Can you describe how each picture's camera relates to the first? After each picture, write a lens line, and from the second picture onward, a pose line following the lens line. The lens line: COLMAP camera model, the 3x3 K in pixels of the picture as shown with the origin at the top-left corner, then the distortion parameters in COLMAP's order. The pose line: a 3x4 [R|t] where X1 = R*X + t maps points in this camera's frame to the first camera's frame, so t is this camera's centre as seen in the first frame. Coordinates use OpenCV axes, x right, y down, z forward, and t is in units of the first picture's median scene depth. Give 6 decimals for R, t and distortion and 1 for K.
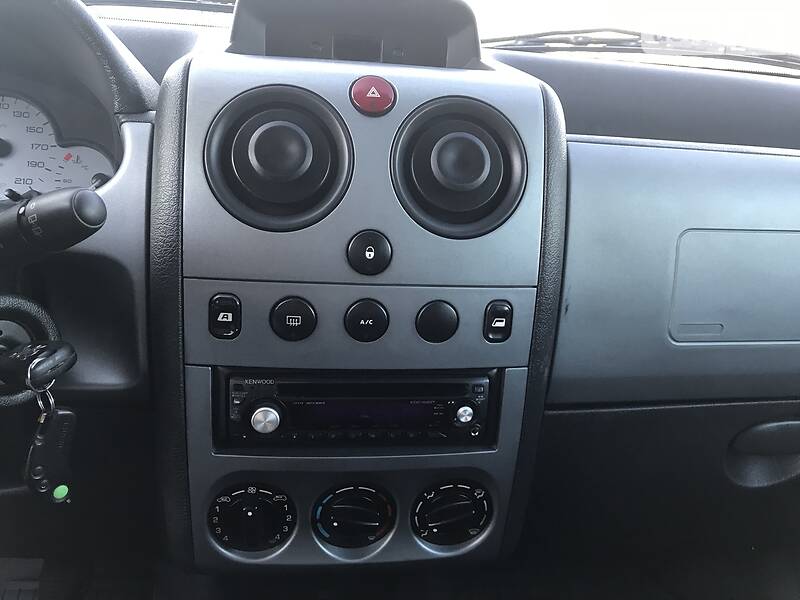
lens RADIAL K [[657.0, 0, 400.0], [0, 657.0, 300.0], [0, 0, 1]] dist [0.030582, -0.017766]
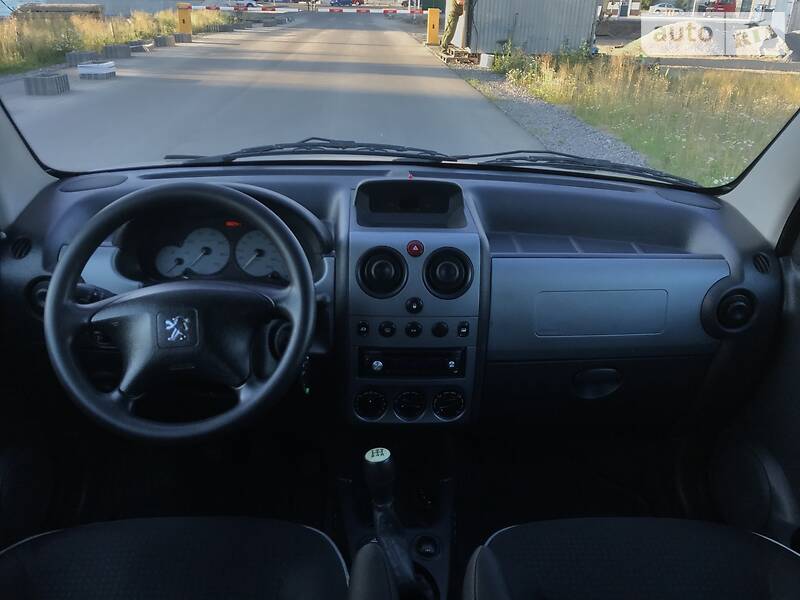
lens RADIAL K [[657.0, 0, 400.0], [0, 657.0, 300.0], [0, 0, 1]] dist [0.030582, -0.017766]
pose [[0.997168, -0.004275, -0.075089, 0.094603], [0.008311, 0.998532, 0.053526, -0.230091], [0.074750, -0.053998, 0.995739, -1.653134]]
